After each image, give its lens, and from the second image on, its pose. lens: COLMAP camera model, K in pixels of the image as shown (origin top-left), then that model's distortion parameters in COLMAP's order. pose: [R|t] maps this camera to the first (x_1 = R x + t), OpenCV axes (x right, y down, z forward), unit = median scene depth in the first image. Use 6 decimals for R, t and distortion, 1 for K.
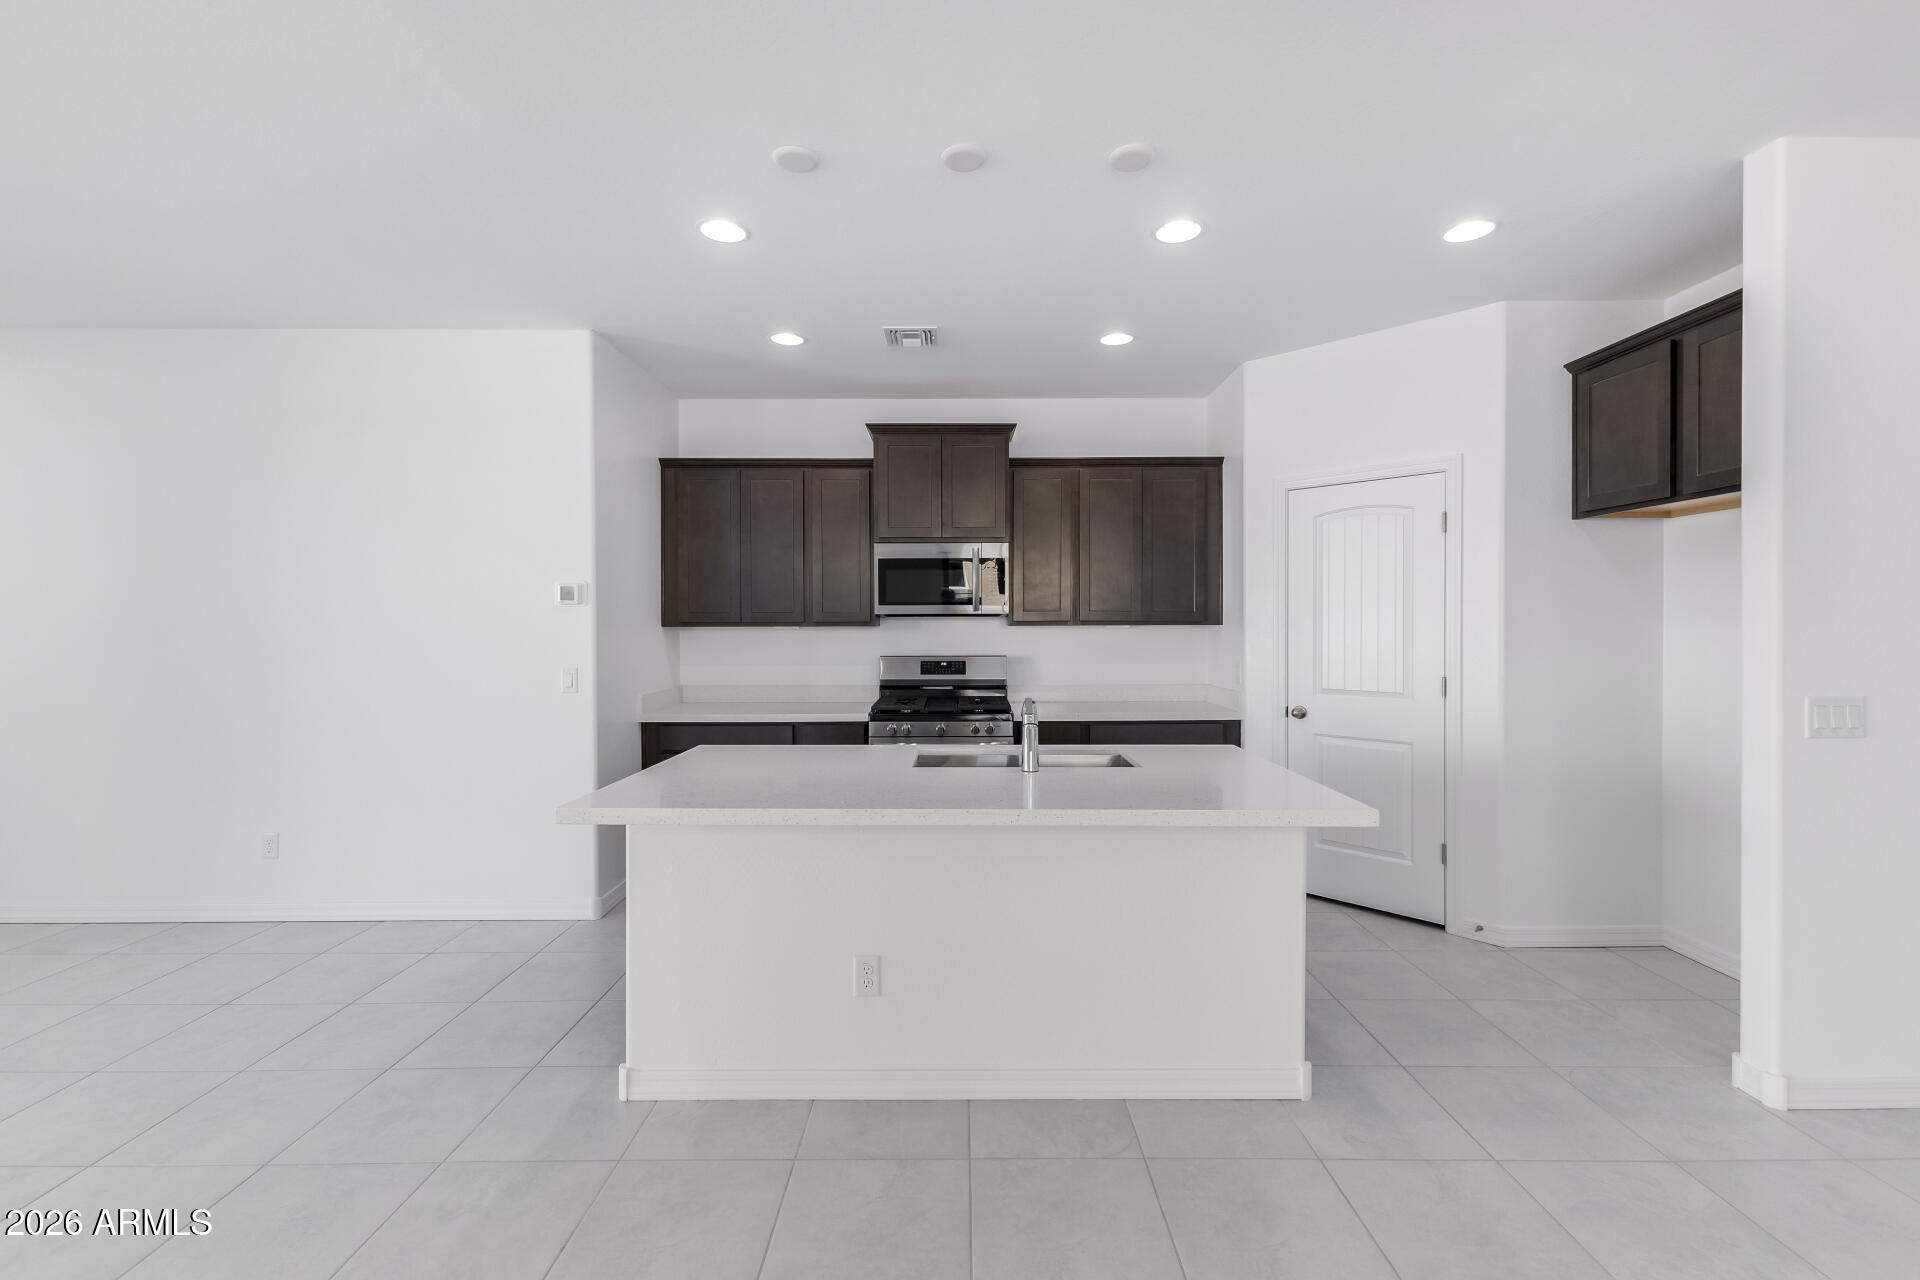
lens RADIAL K [[829.9, 0, 957.3], [0, 829.9, 636.6], [0, 0, 1]] dist [0.009793, -0.000940]
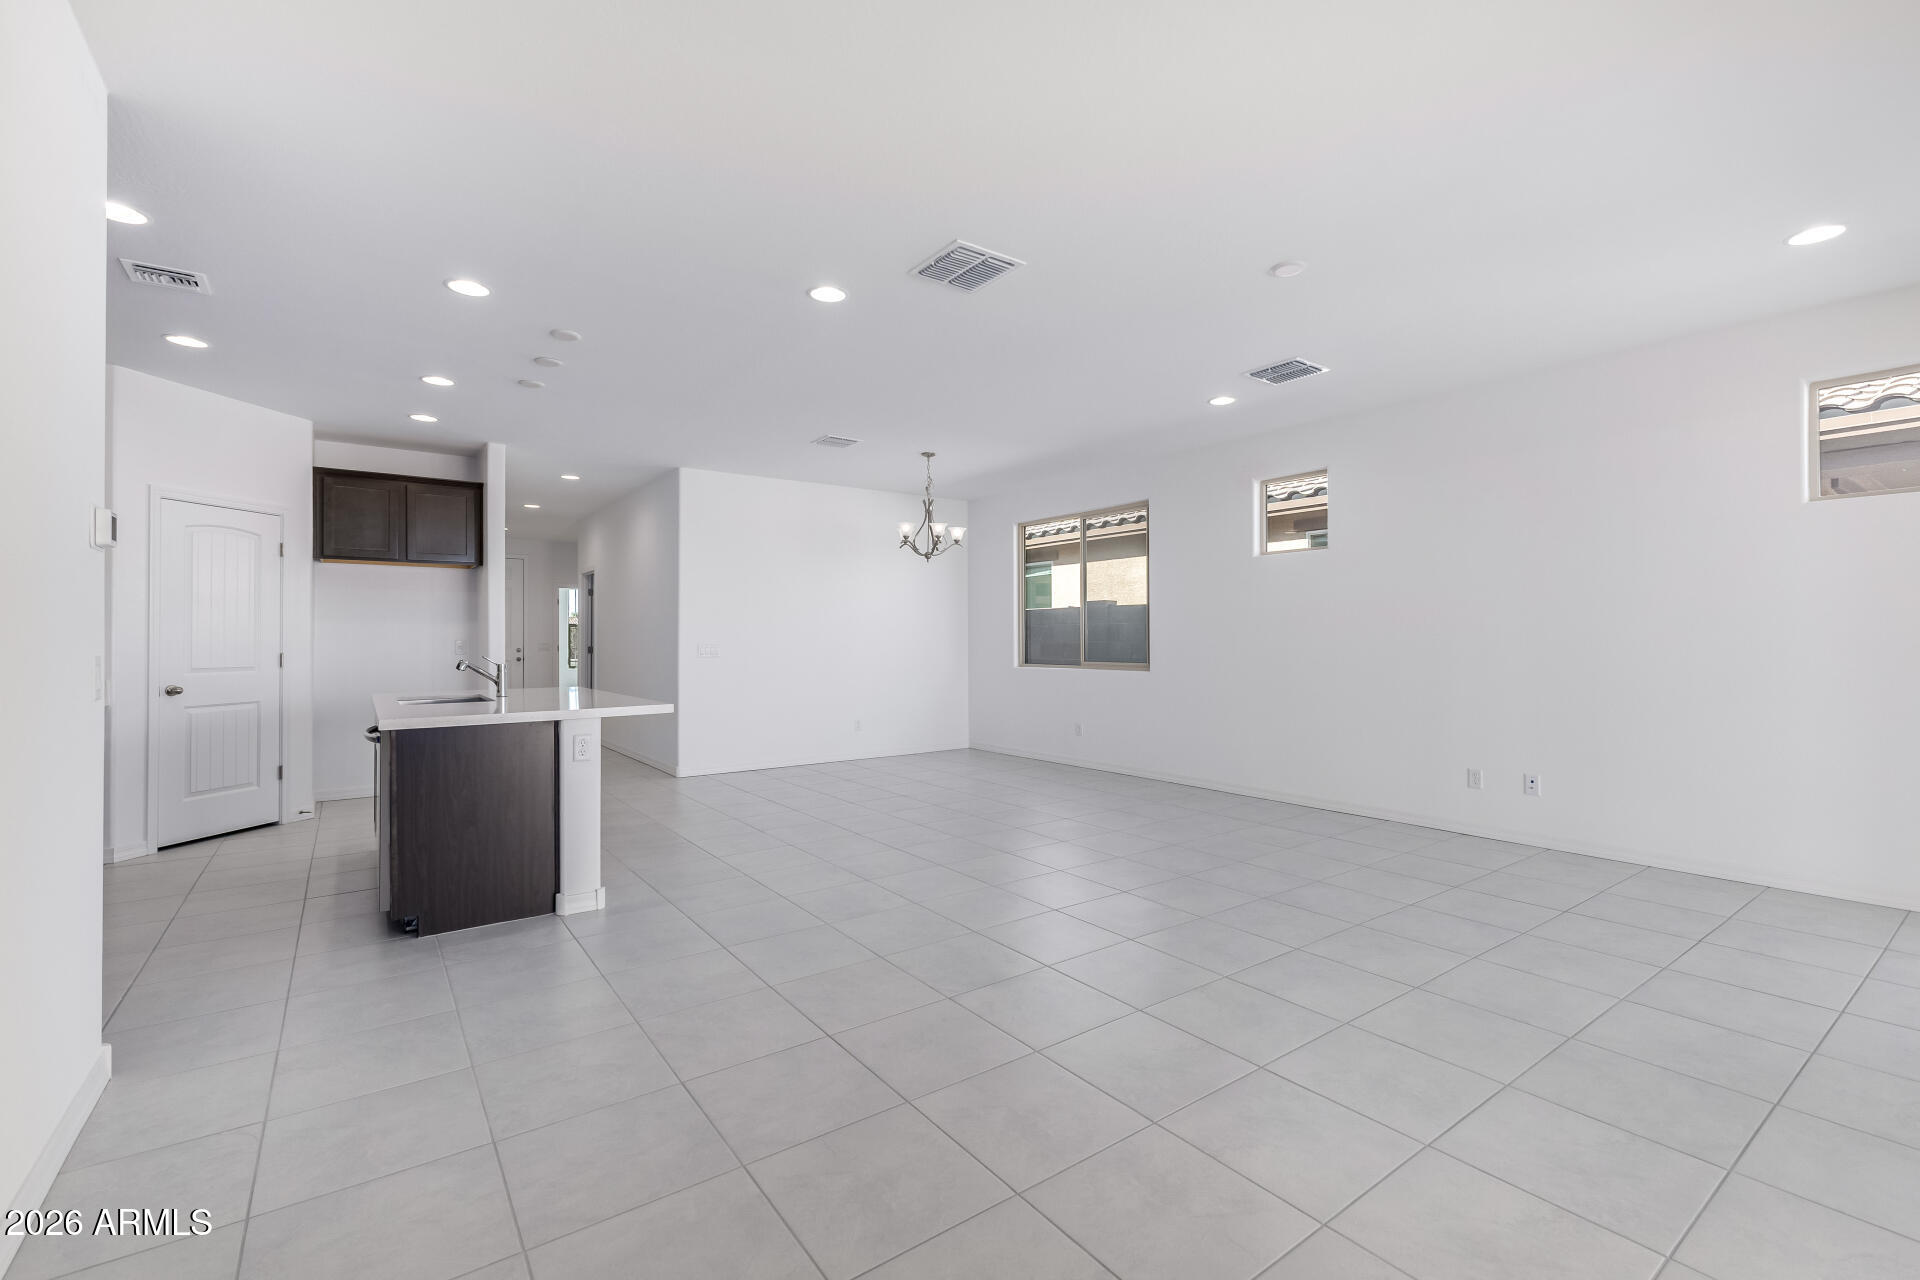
lens RADIAL K [[829.9, 0, 962.9], [0, 829.9, 635.3], [0, 0, 1]] dist [0.009793, -0.000940]
pose [[-0.592284, 0.010184, 0.805665, -1.211549], [0.021357, 0.999767, 0.003063, 0.033572], [-0.805446, 0.019021, -0.592364, 0.811498]]
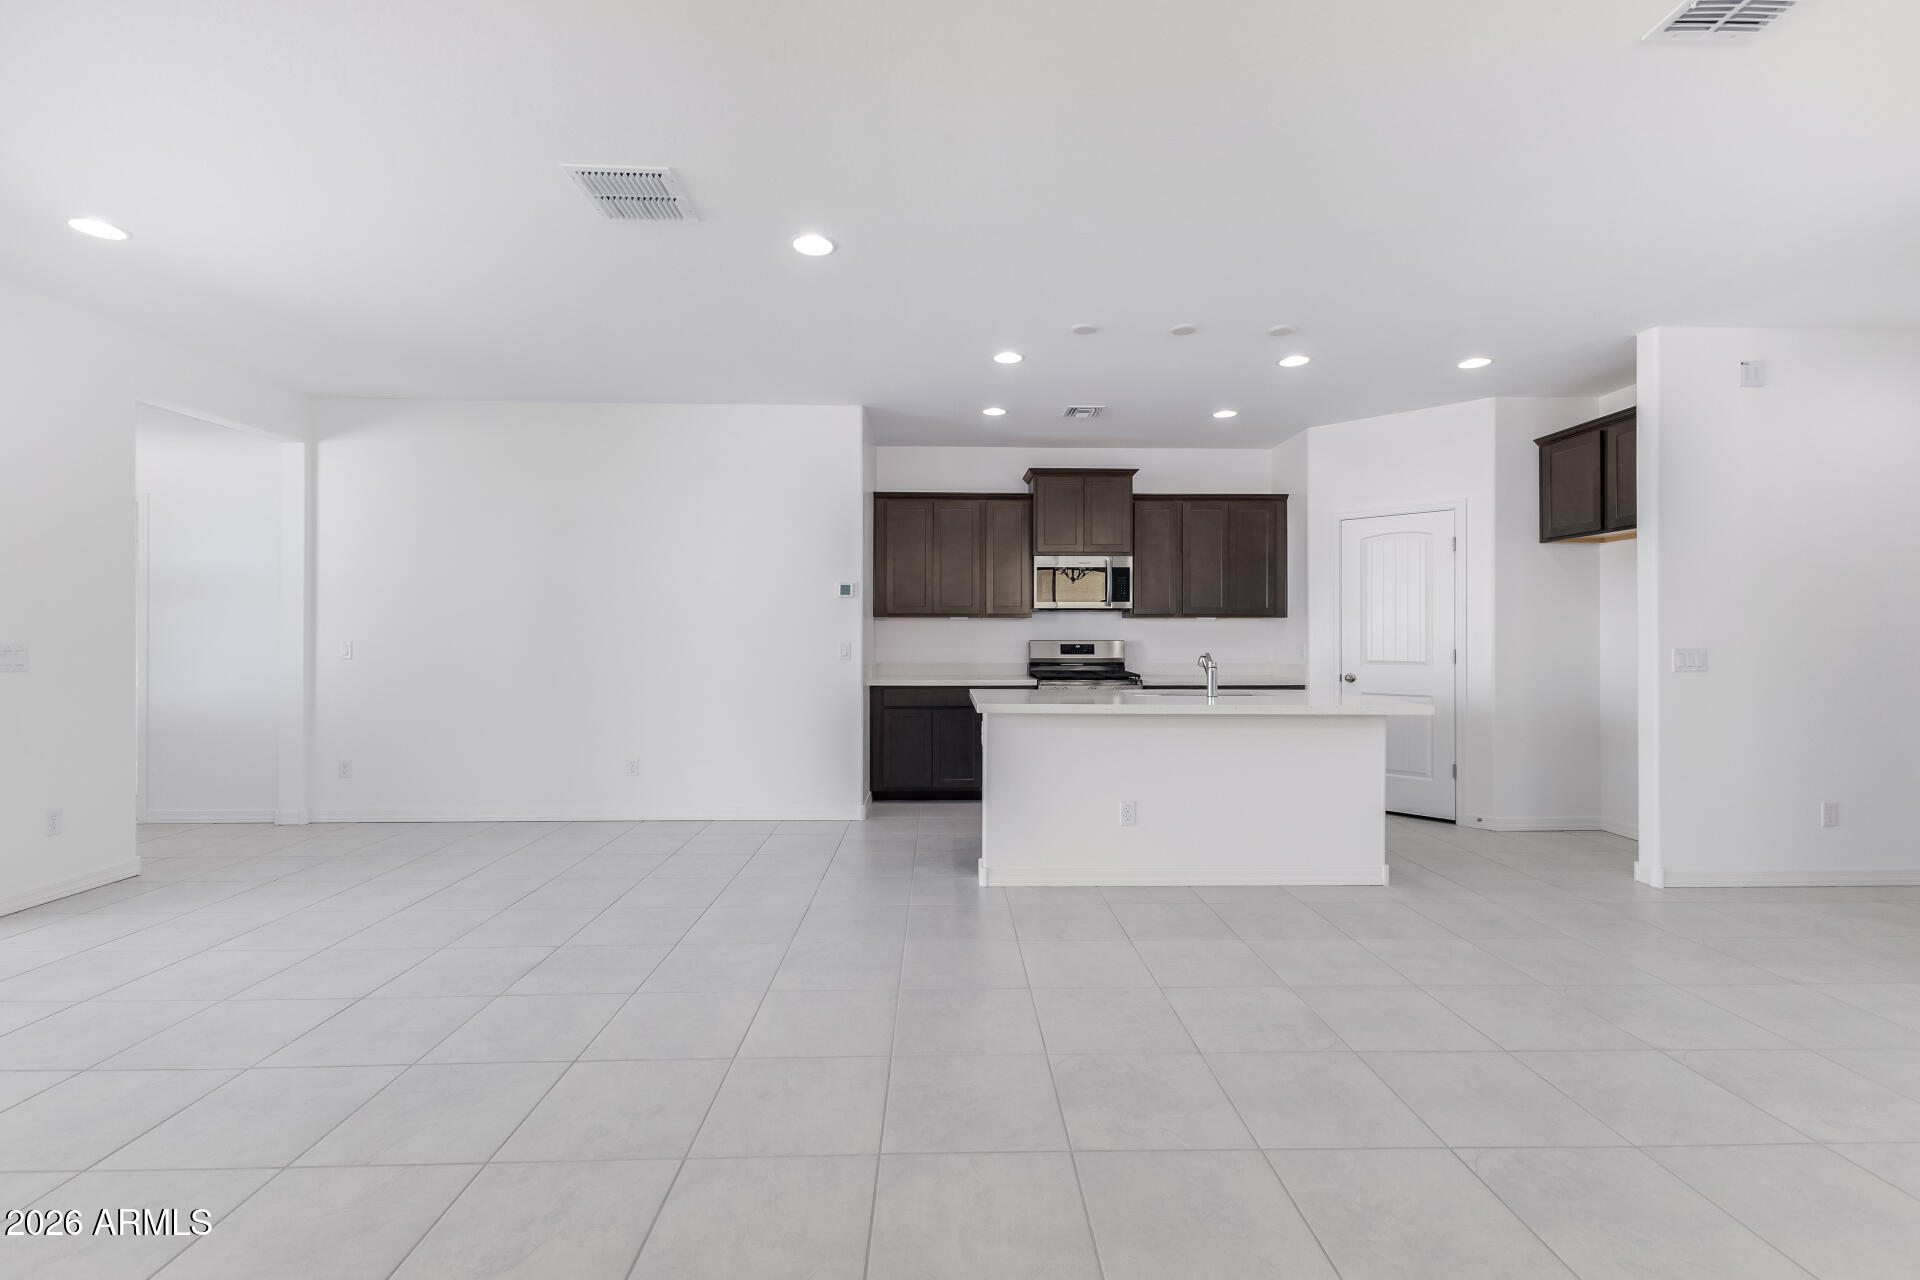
lens RADIAL K [[829.9, 0, 957.4], [0, 829.9, 636.9], [0, 0, 1]] dist [0.009793, -0.000940]
pose [[0.999733, 0.003917, 0.022765, -0.289517], [-0.003591, 0.999891, -0.014332, 0.045145], [-0.022819, 0.014247, 0.999638, -0.398111]]
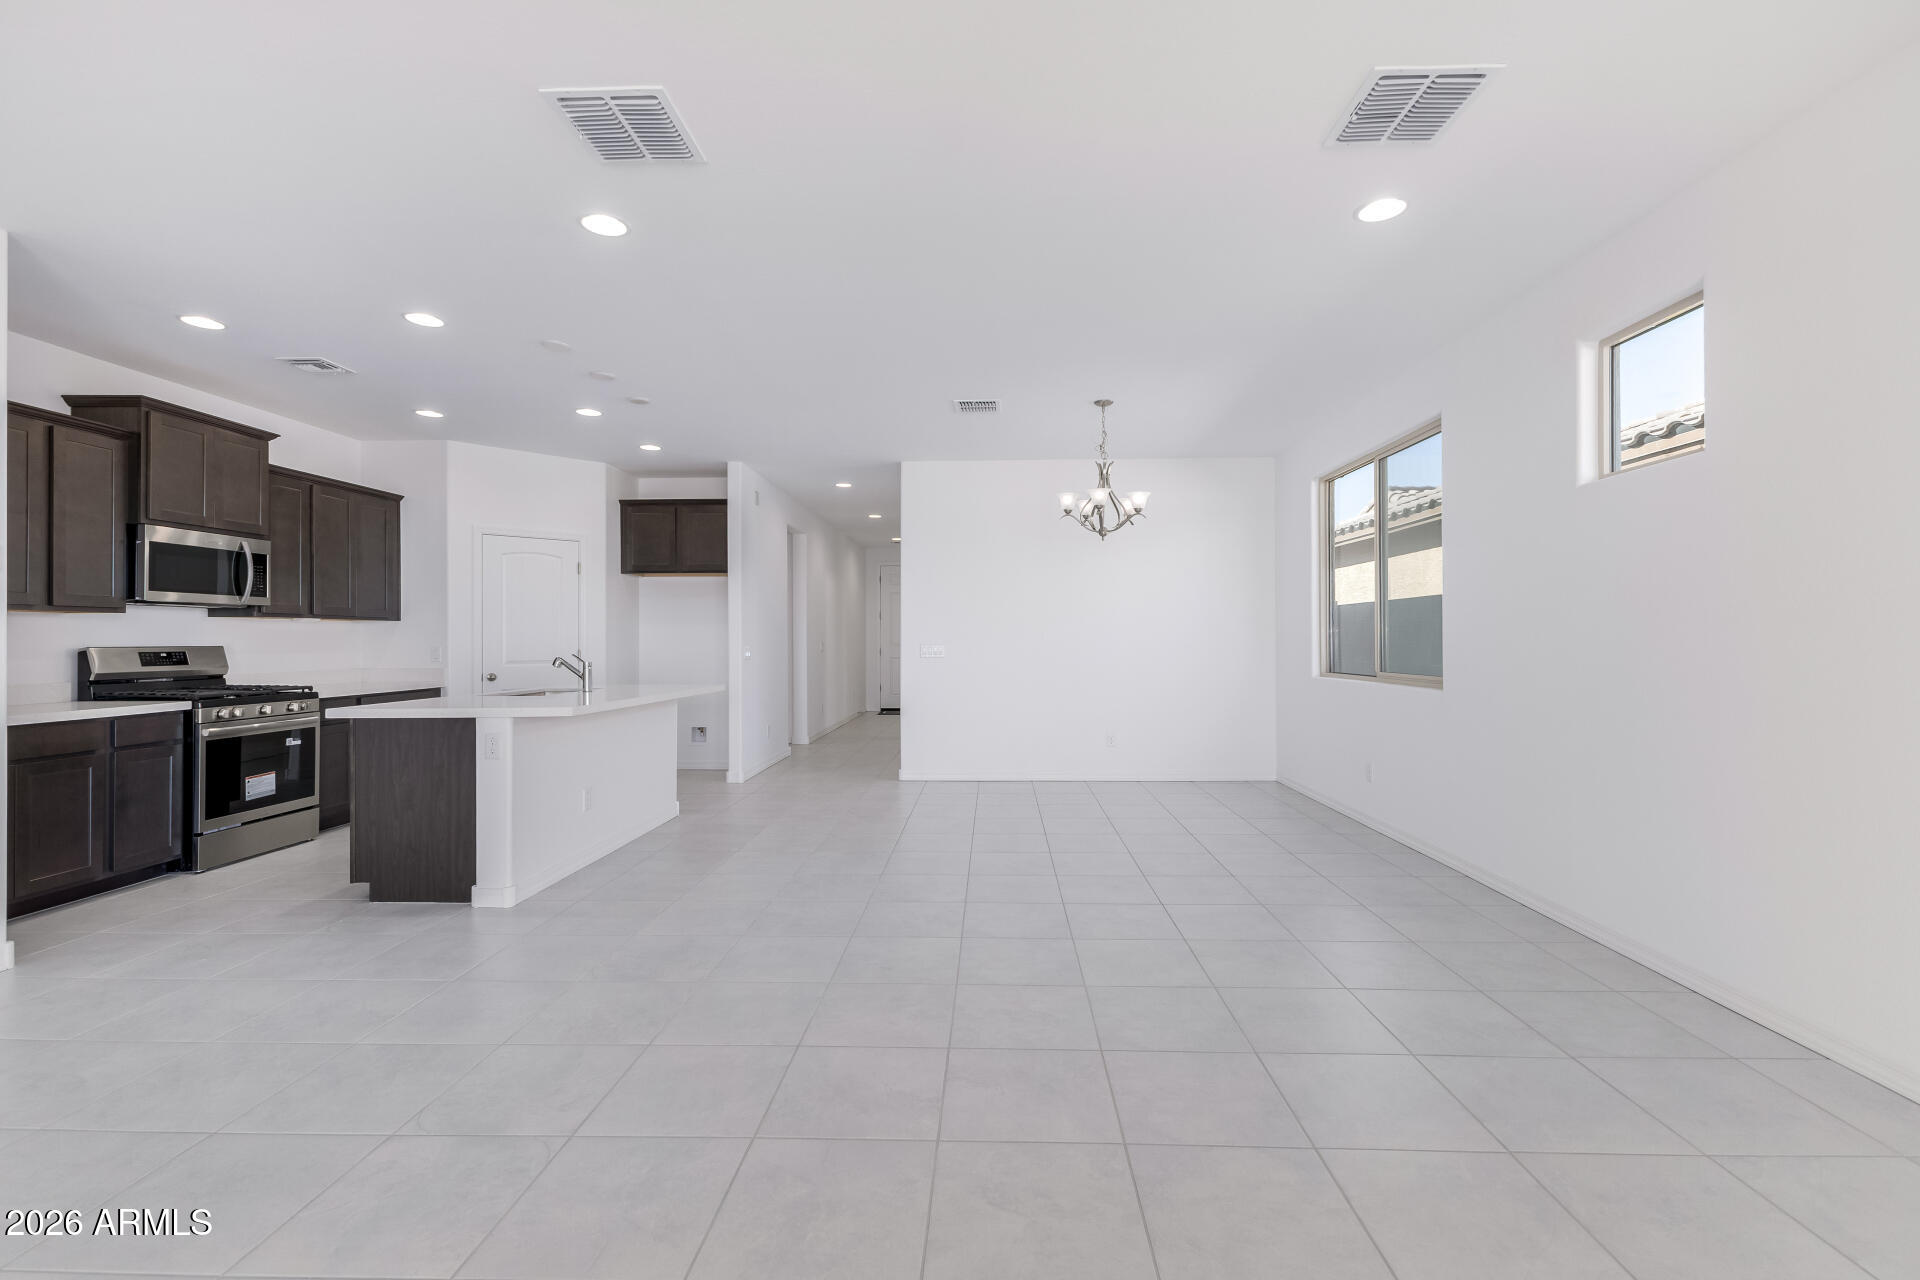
lens RADIAL K [[829.9, 0, 963.8], [0, 829.9, 634.3], [0, 0, 1]] dist [0.009793, -0.000940]
pose [[0.037039, 0.010362, 0.999260, -1.140500], [0.020948, 0.999718, -0.011143, 0.047223], [-0.999094, 0.021345, 0.036811, 0.051952]]
